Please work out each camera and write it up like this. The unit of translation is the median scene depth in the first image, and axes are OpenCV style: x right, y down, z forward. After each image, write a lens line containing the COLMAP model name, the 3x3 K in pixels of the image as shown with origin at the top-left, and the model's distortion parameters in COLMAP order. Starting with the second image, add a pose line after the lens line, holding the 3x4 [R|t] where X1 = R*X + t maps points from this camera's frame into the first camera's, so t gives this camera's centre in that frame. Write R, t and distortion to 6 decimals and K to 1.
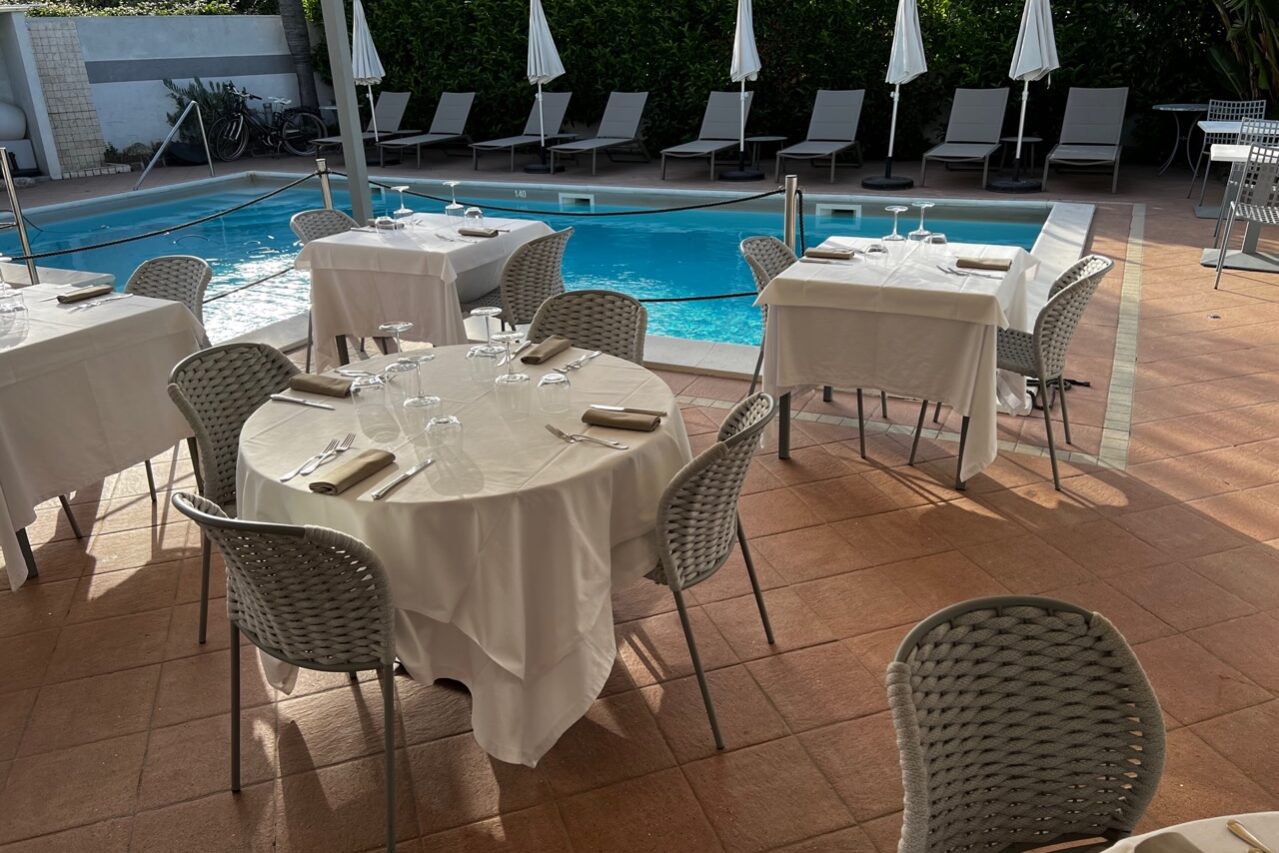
lens RADIAL K [[956.5, 0, 634.9], [0, 956.5, 431.9], [0, 0, 1]] dist [0.042558, -0.042672]
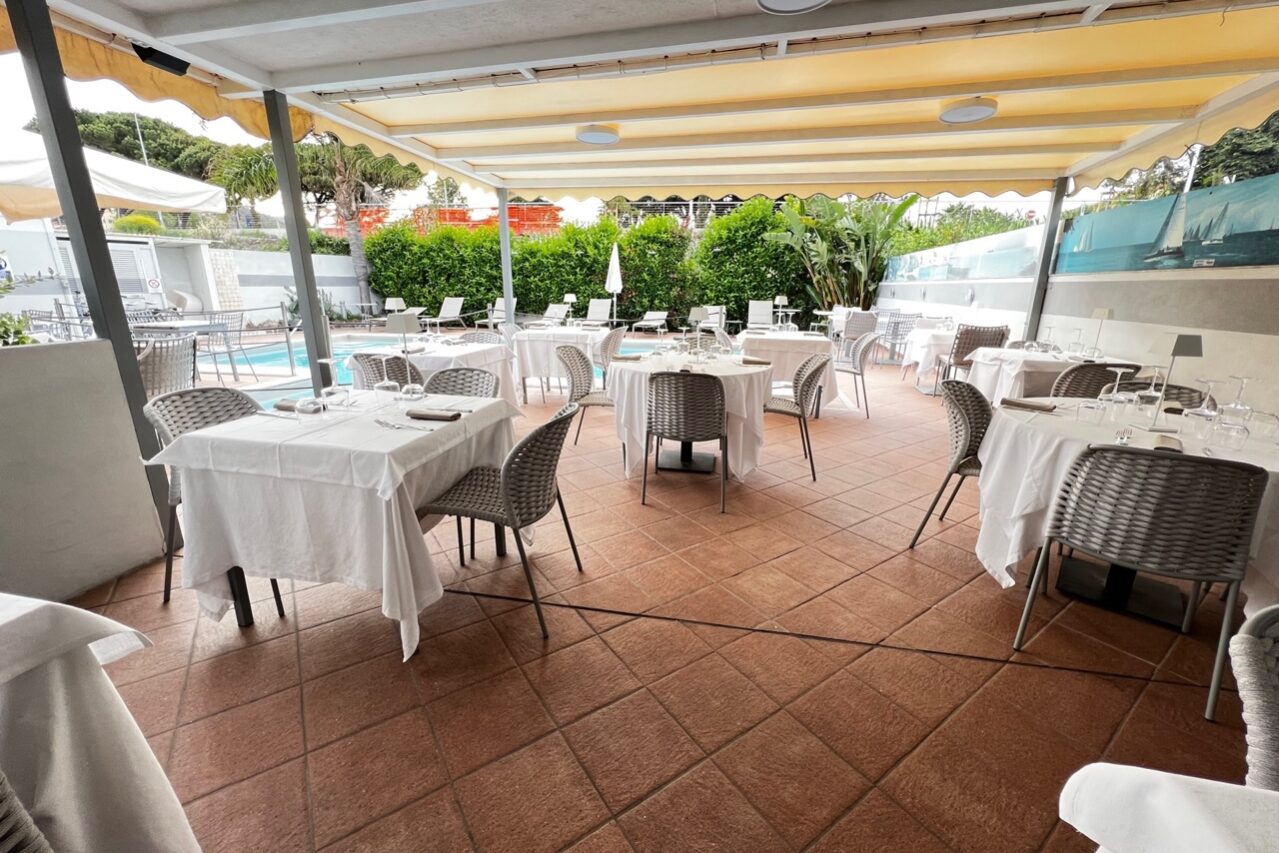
lens RADIAL K [[511.0, 0, 634.2], [0, 511.0, 432.0], [0, 0, 1]] dist [-0.007274, 0.001359]
pose [[0.962850, -0.036605, 0.267545, -0.146041], [0.067945, 0.991735, -0.108834, 0.063693], [-0.261350, 0.122969, 0.957379, -0.057214]]
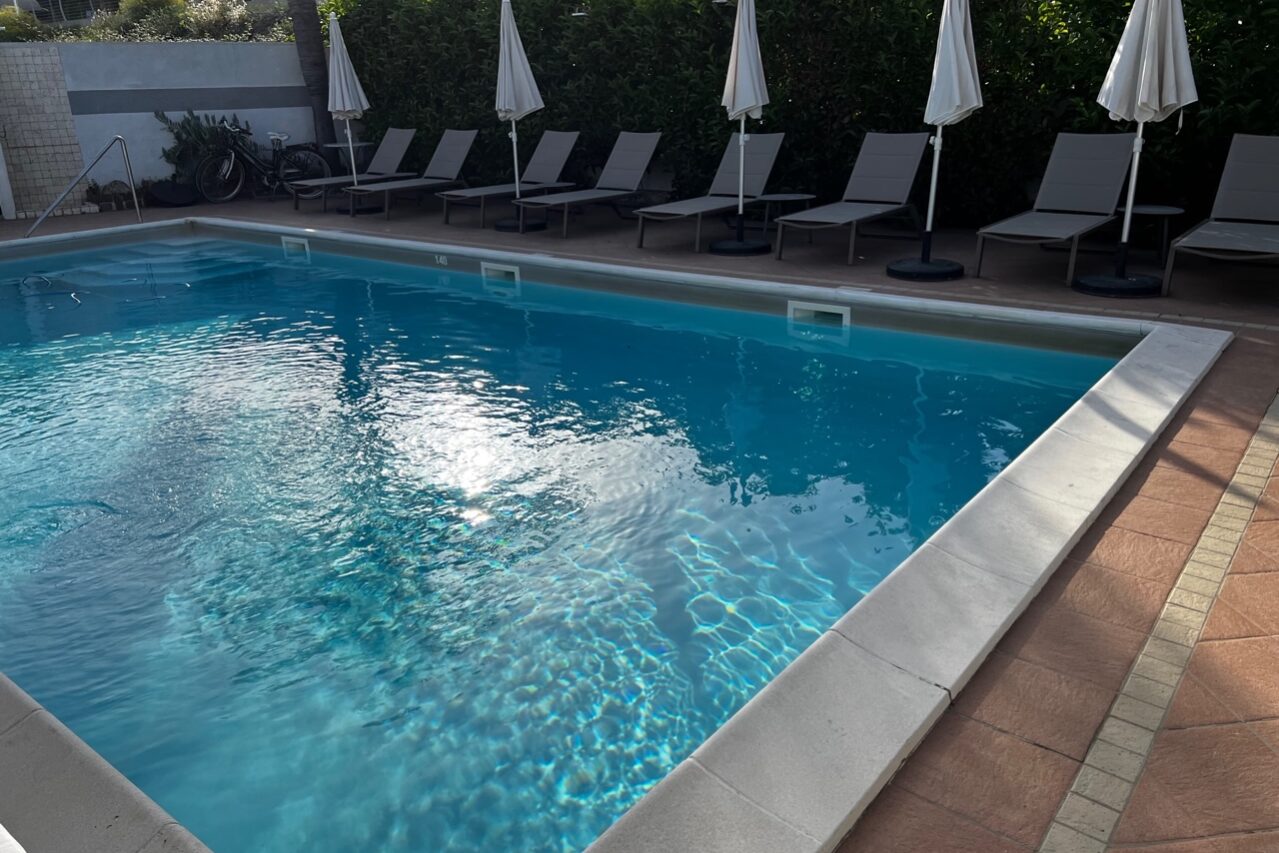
lens RADIAL K [[956.5, 0, 643.7], [0, 956.5, 419.5], [0, 0, 1]] dist [0.042558, -0.042672]
pose [[0.978724, 0.071377, -0.192367, 0.177065], [-0.080884, 0.995837, -0.042021, -0.094106], [0.188567, 0.056687, 0.980423, 0.265260]]
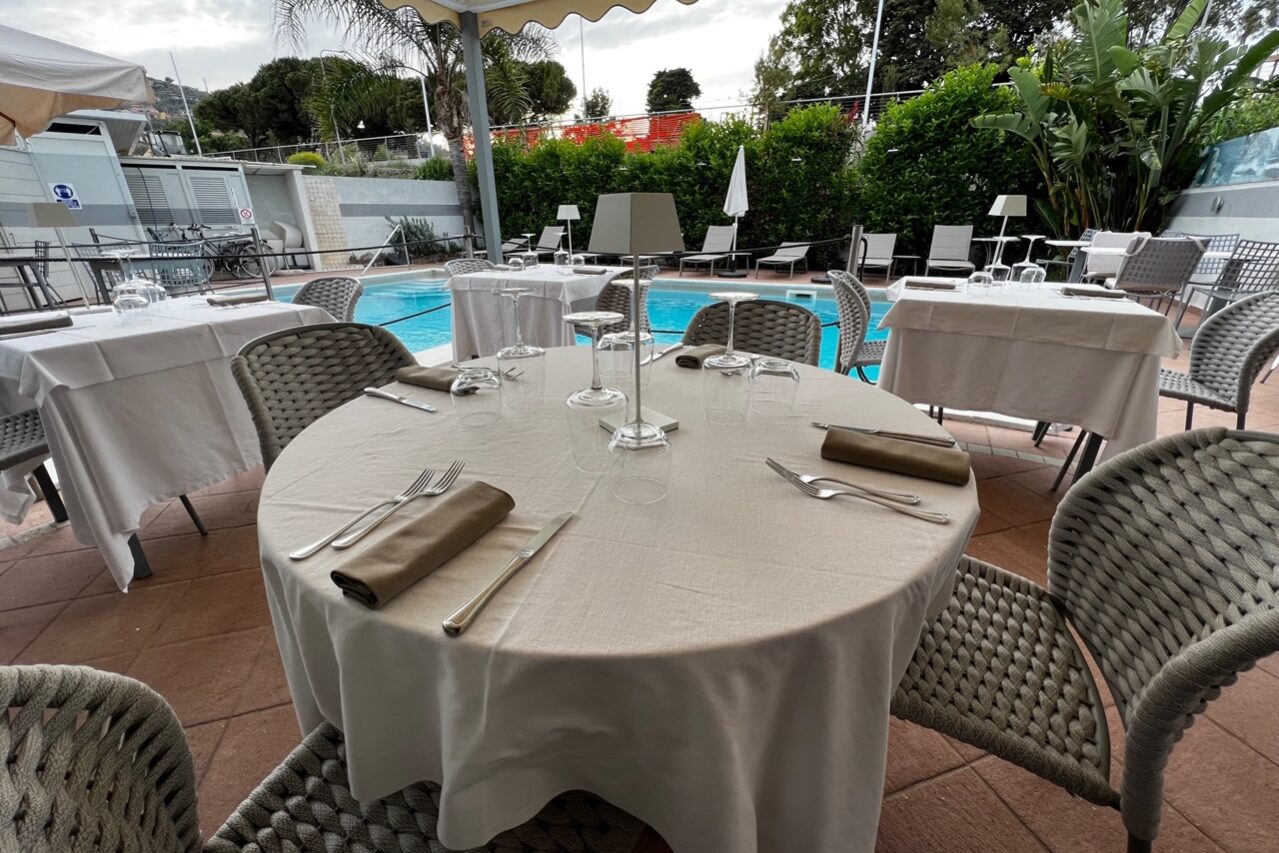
lens RADIAL K [[511.0, 0, 634.0], [0, 511.0, 430.1], [0, 0, 1]] dist [-0.007274, 0.001359]
pose [[0.999520, 0.028660, -0.011769, -0.034421], [-0.028641, 0.999588, 0.001792, -0.002679], [0.011816, -0.001454, 0.999929, 0.129011]]
